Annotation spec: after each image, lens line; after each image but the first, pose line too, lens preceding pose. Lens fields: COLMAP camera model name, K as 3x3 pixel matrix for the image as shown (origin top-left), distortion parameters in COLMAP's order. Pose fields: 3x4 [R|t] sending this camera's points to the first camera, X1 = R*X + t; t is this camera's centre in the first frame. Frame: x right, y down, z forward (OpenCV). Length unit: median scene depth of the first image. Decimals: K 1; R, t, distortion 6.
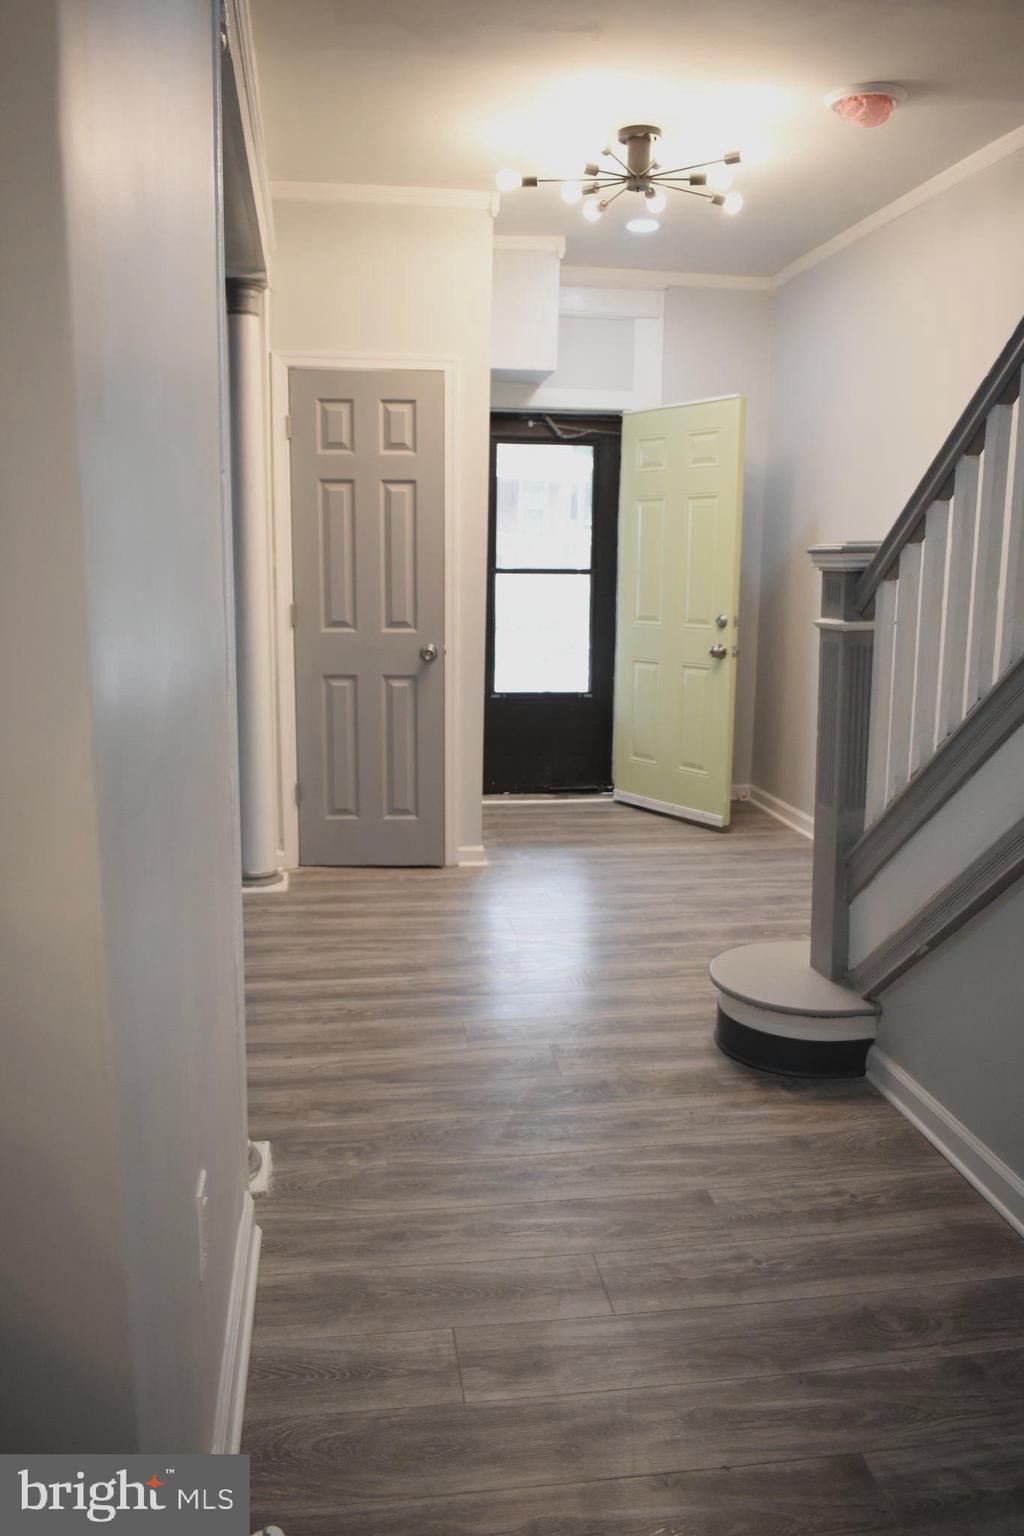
lens RADIAL K [[1192.7, 0, 514.9], [0, 1192.7, 756.8], [0, 0, 1]] dist [-0.024139, 0.007060]
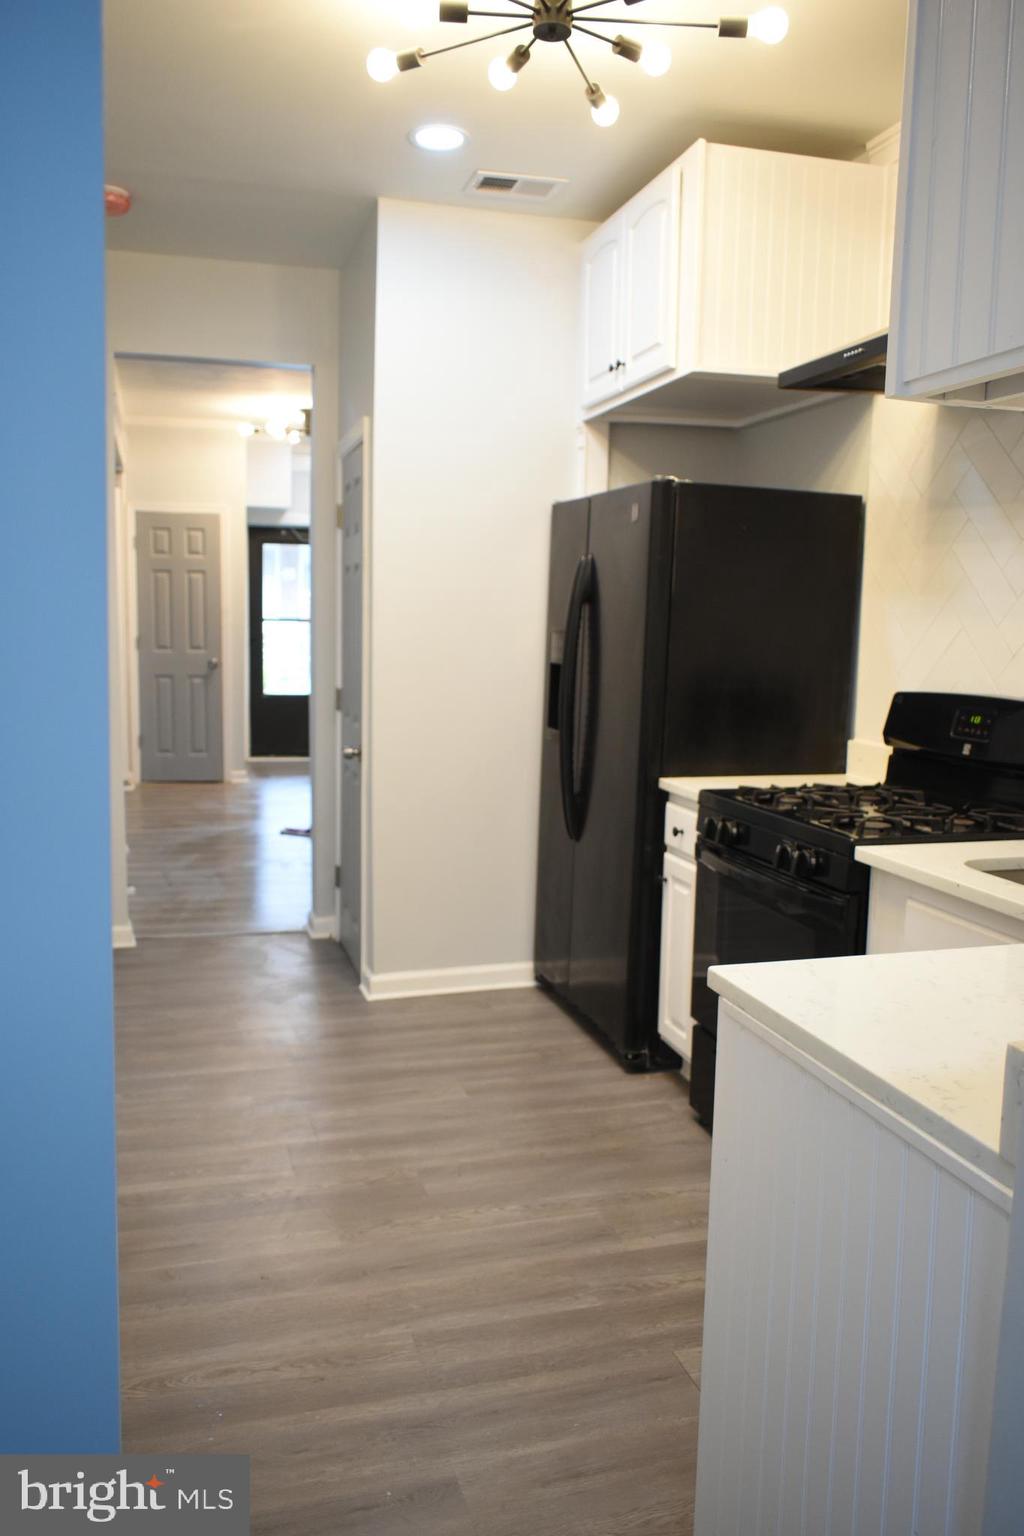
lens RADIAL K [[1192.7, 0, 497.9], [0, 1192.7, 768.1], [0, 0, 1]] dist [-0.024139, 0.007060]
pose [[0.988986, -0.014690, 0.147279, 0.089149], [0.020570, 0.999048, -0.038481, 0.154083], [-0.146573, 0.041087, 0.988346, -0.873338]]
